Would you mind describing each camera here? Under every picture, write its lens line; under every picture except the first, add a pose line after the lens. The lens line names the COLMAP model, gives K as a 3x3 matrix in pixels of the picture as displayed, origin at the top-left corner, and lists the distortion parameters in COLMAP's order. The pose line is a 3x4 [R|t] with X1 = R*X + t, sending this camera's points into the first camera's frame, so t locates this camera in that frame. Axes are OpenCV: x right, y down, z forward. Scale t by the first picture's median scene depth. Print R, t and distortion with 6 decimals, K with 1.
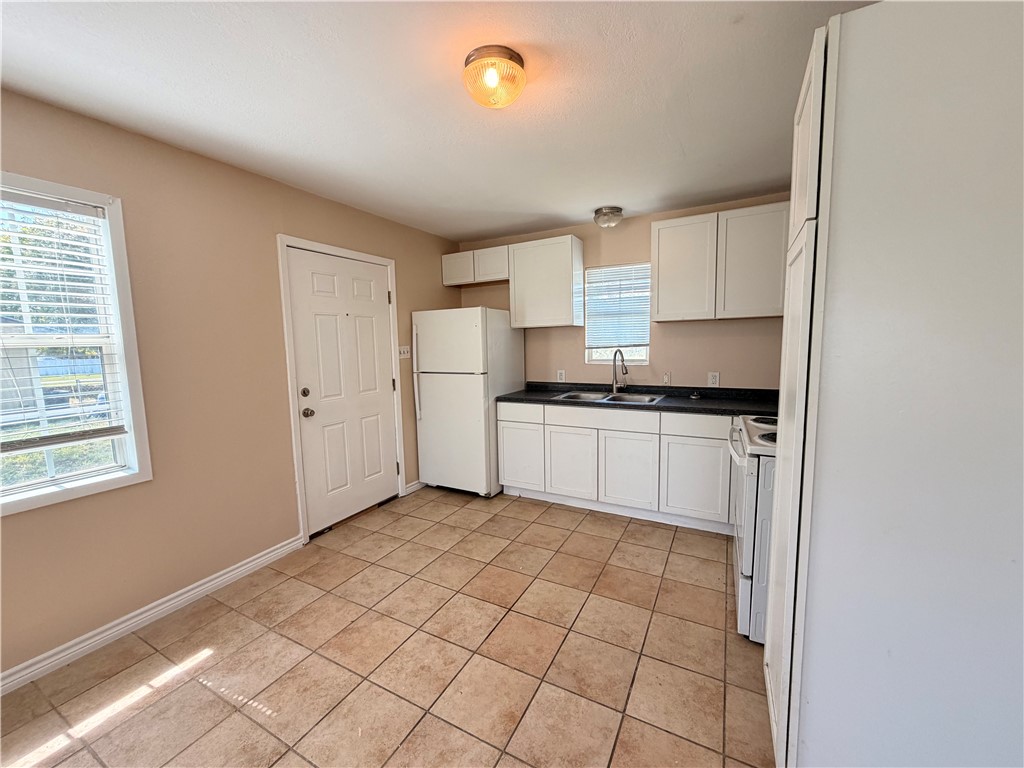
lens RADIAL K [[408.1, 0, 508.3], [0, 408.1, 386.3], [0, 0, 1]] dist [-0.000795, 0.000633]
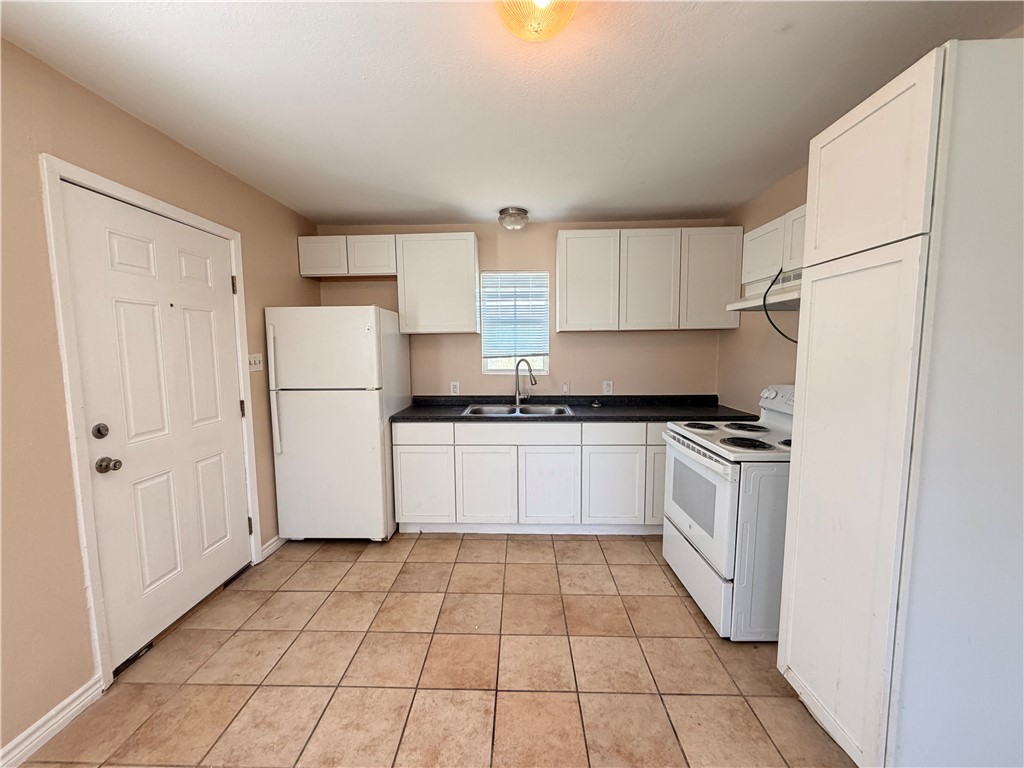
lens RADIAL K [[408.1, 0, 508.7], [0, 408.1, 386.3], [0, 0, 1]] dist [-0.000795, 0.000633]
pose [[0.893176, -0.029054, 0.448767, -0.209511], [0.038045, 0.999215, -0.011030, -0.019190], [-0.448095, 0.026925, 0.893581, 0.183107]]
